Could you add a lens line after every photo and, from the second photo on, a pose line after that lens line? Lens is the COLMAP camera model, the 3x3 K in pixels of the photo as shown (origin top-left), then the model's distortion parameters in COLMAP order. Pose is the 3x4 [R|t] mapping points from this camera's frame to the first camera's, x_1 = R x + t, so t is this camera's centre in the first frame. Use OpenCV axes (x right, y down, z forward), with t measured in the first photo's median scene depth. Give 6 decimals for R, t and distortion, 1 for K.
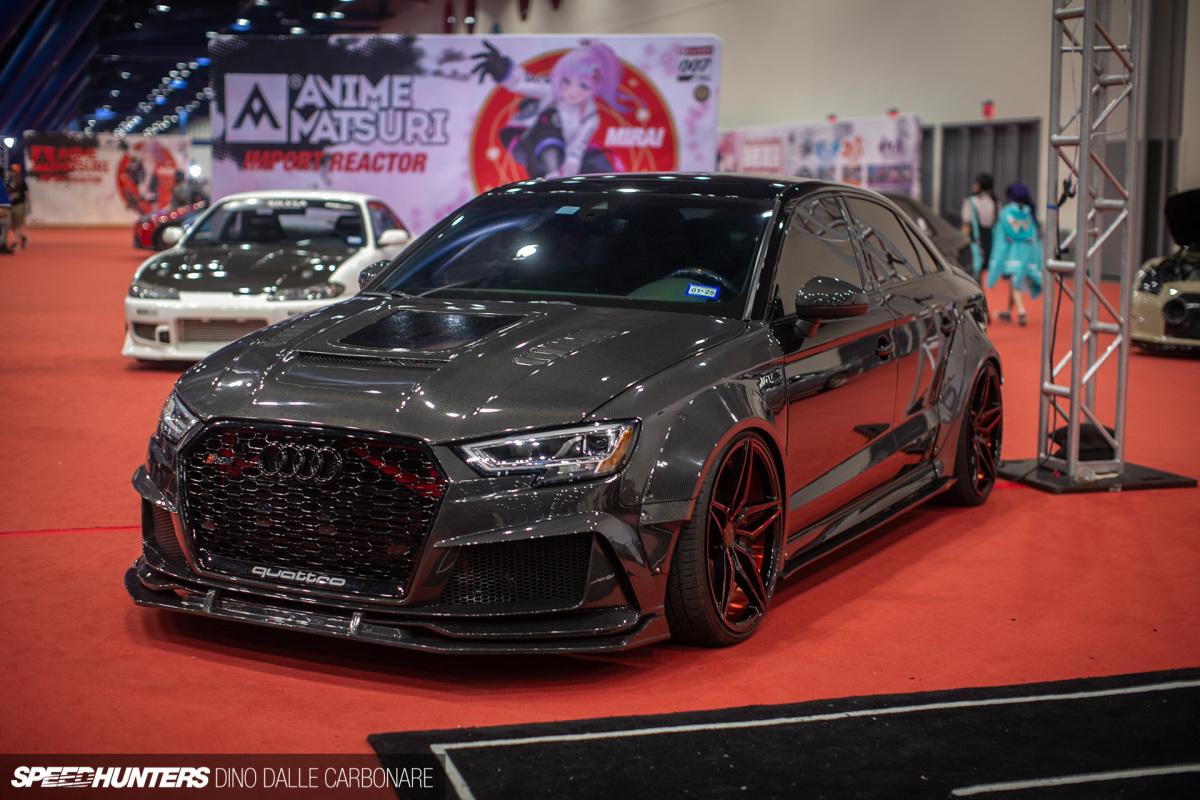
lens RADIAL K [[1559.4, 0, 598.5], [0, 1559.4, 399.4], [0, 0, 1]] dist [-0.062557, 0.000000]
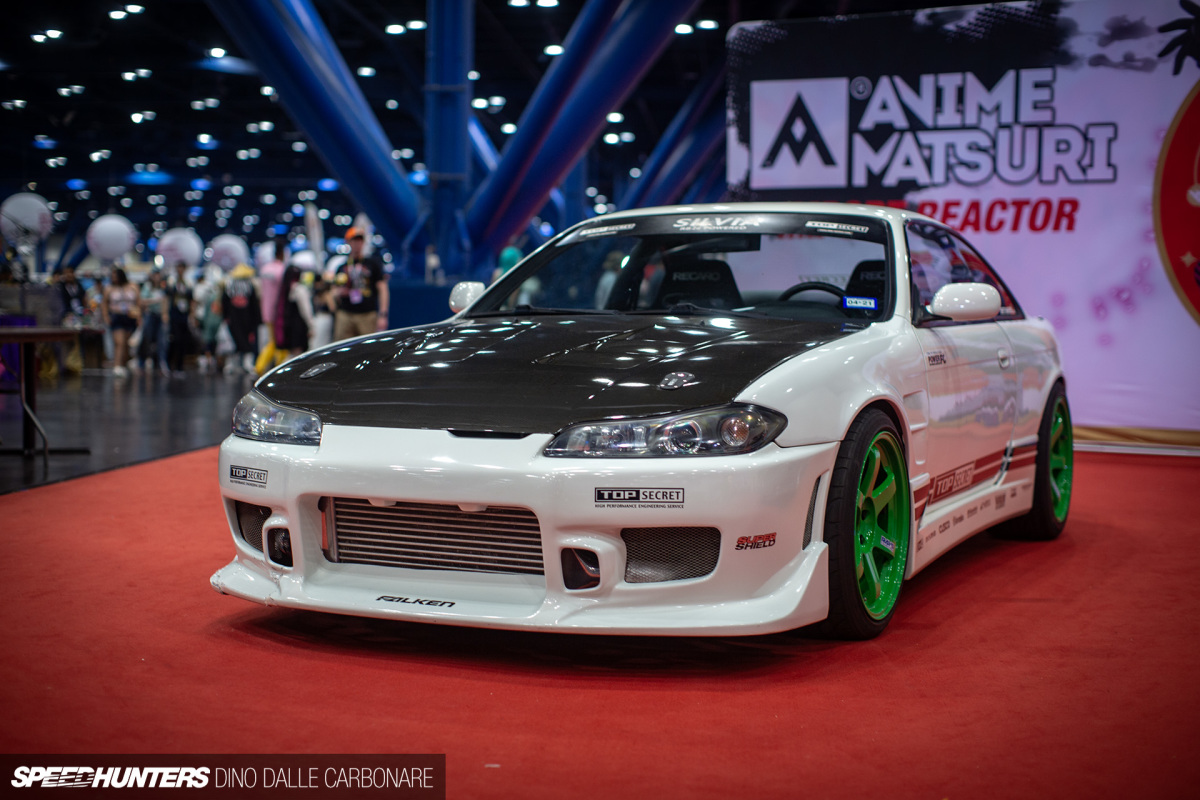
lens RADIAL K [[1559.4, 0, 597.2], [0, 1559.4, 397.2], [0, 0, 1]] dist [-0.062557, 0.000000]
pose [[0.911909, 0.011430, -0.410233, -0.035493], [-0.047042, 0.995934, -0.076821, -0.029393], [0.407688, 0.089352, 0.908739, 0.403412]]
